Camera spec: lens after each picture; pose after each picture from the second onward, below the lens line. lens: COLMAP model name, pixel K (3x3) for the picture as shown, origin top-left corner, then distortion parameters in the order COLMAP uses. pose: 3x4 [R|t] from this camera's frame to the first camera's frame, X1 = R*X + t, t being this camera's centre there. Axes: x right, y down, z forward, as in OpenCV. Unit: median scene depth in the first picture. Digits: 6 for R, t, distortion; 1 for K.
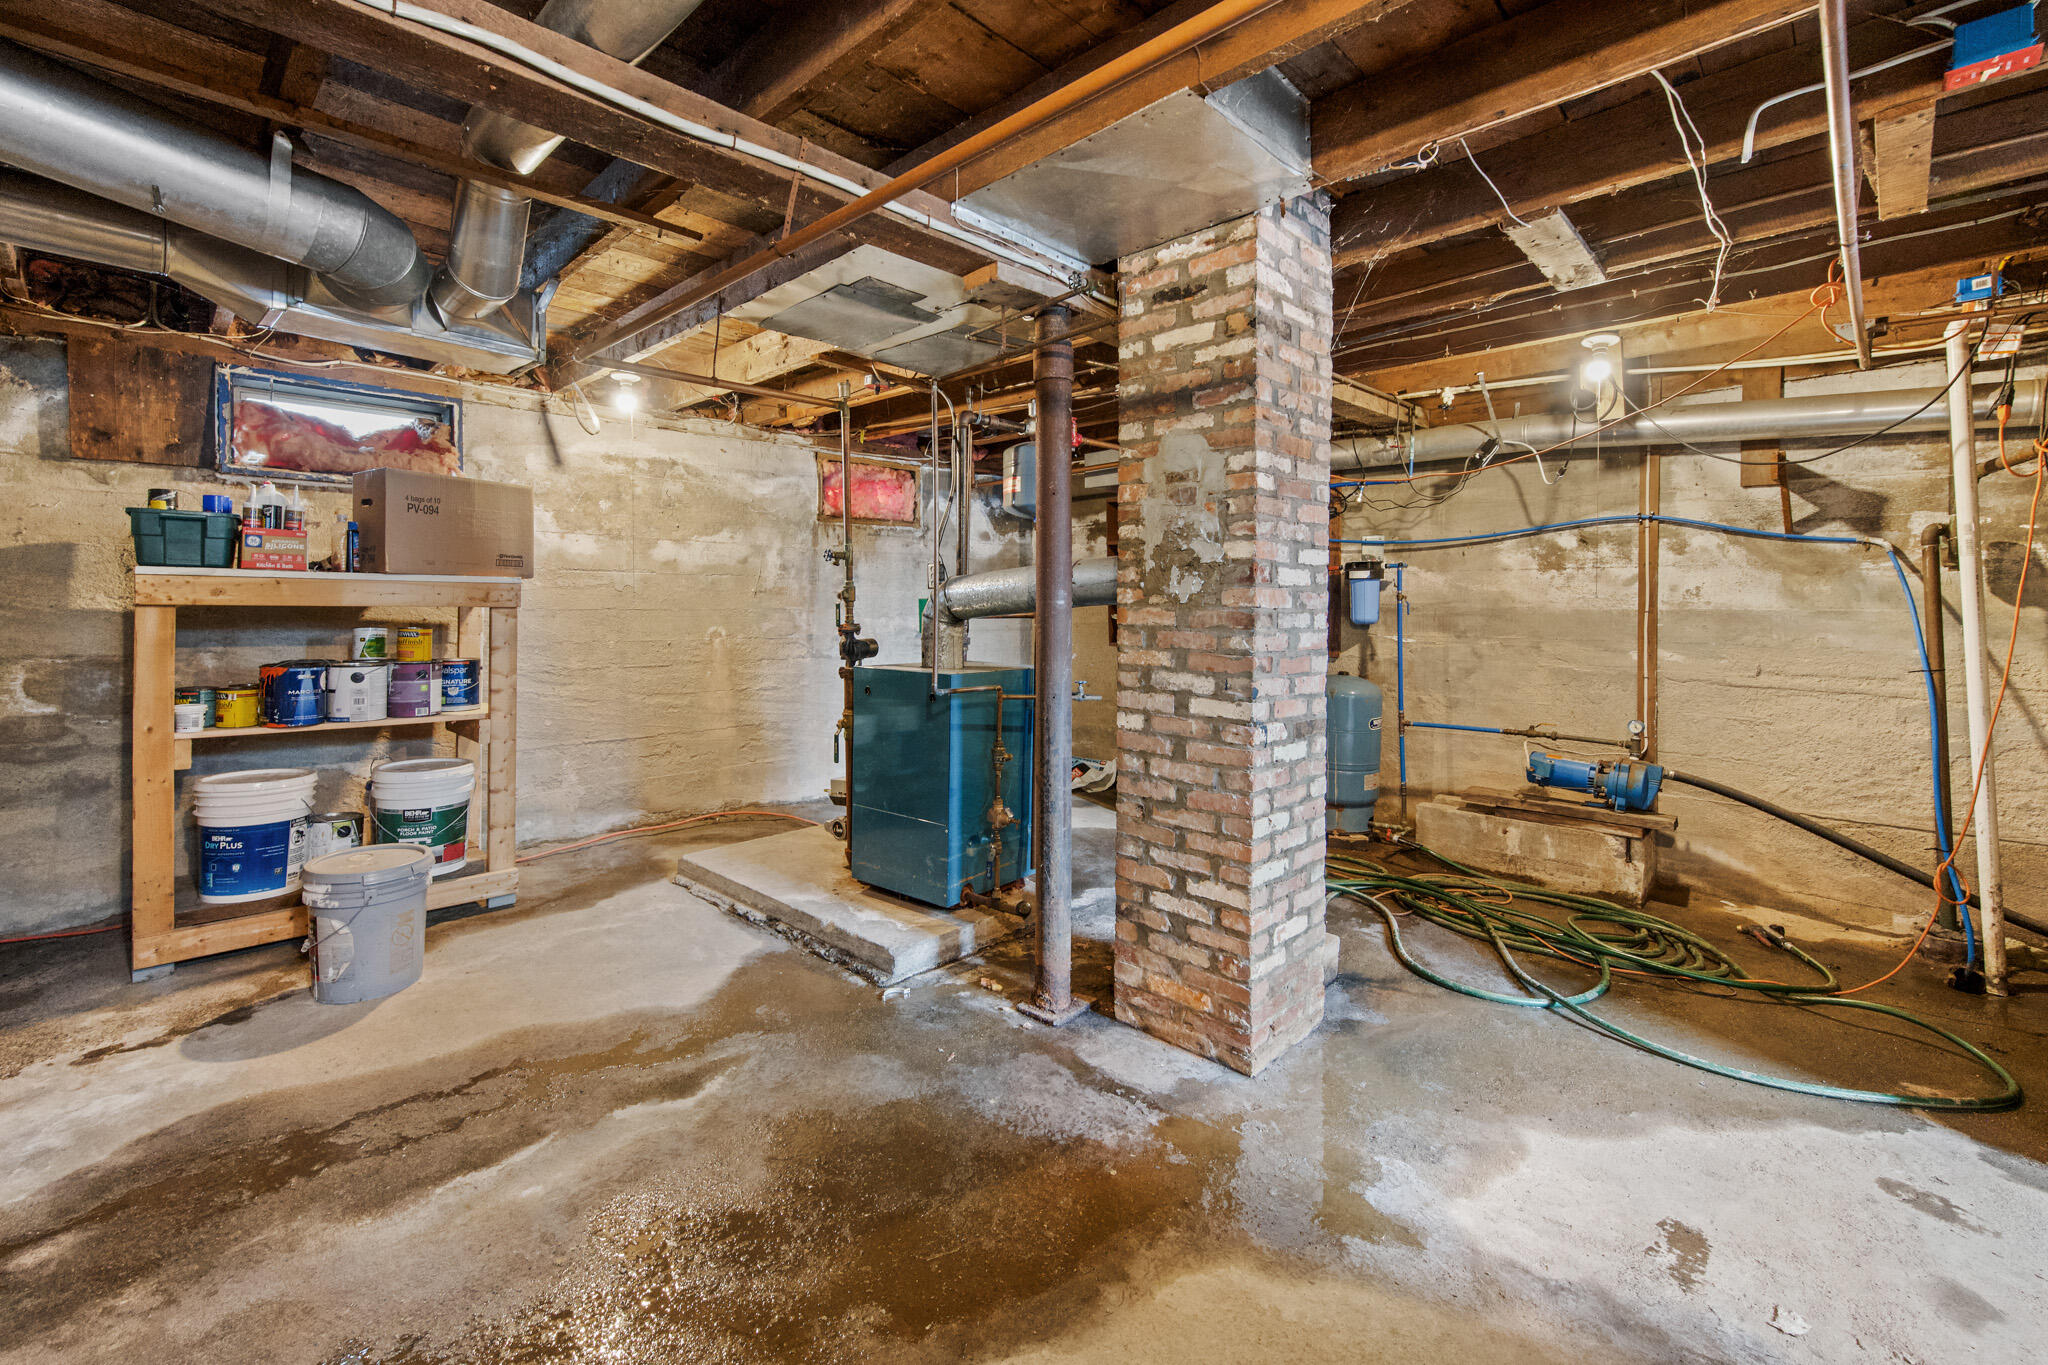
lens RADIAL K [[845.2, 0, 1027.5], [0, 845.2, 639.3], [0, 0, 1]] dist [-0.000627, -0.000031]
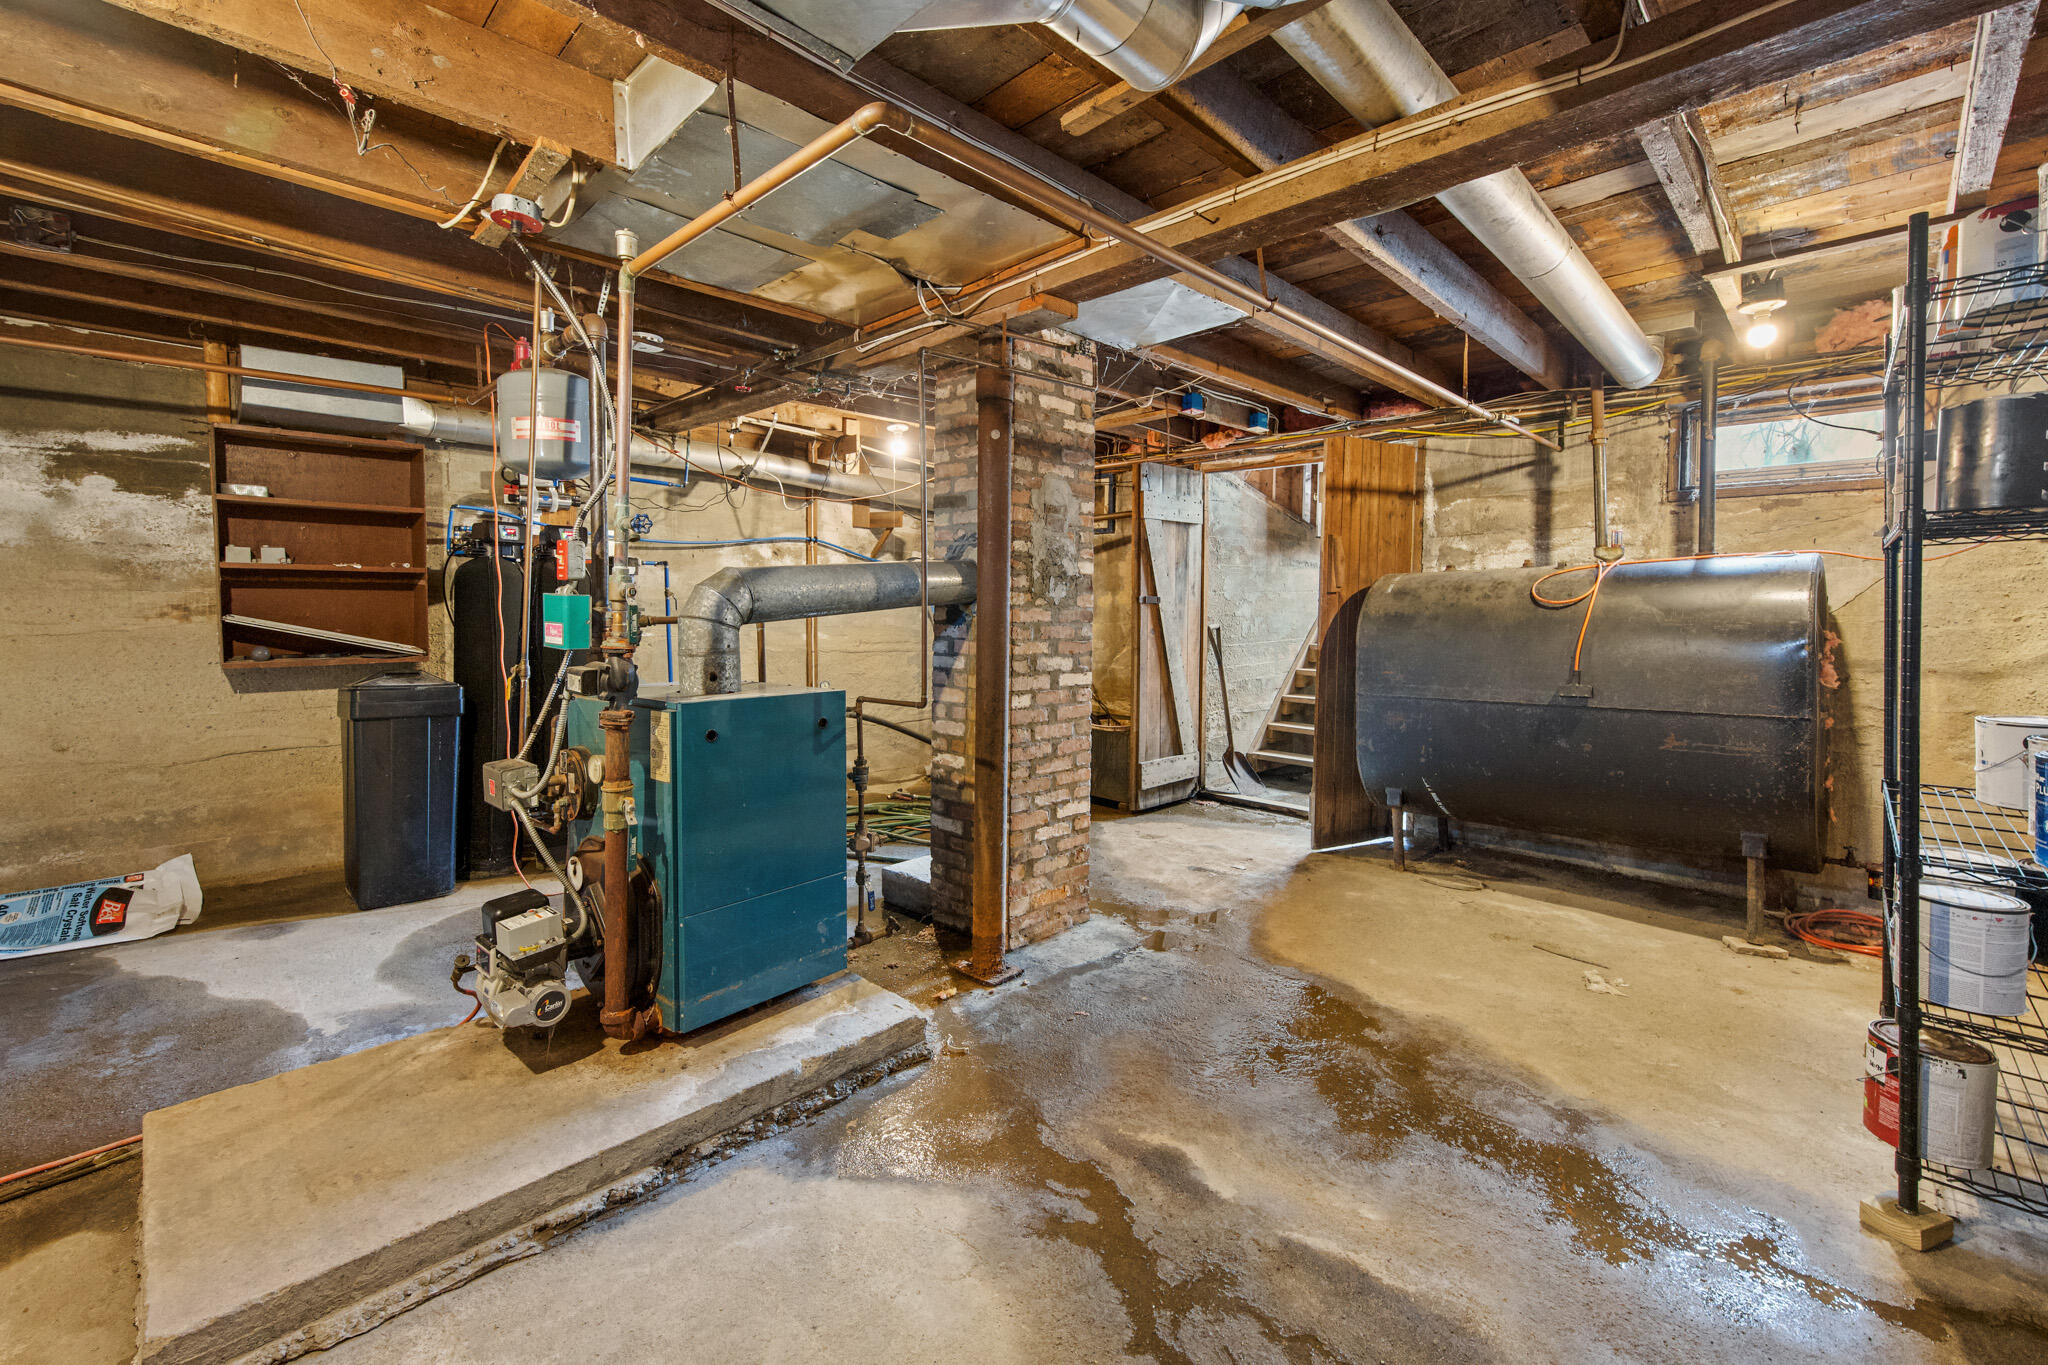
lens RADIAL K [[830.4, 0, 1016.4], [0, 830.4, 653.5], [0, 0, 1]] dist [-0.002417, 0.000047]
pose [[0.049997, -0.065589, 0.996593, -1.110028], [0.033286, 0.997396, 0.063972, -0.050902], [-0.998195, 0.029974, 0.052050, 0.975648]]
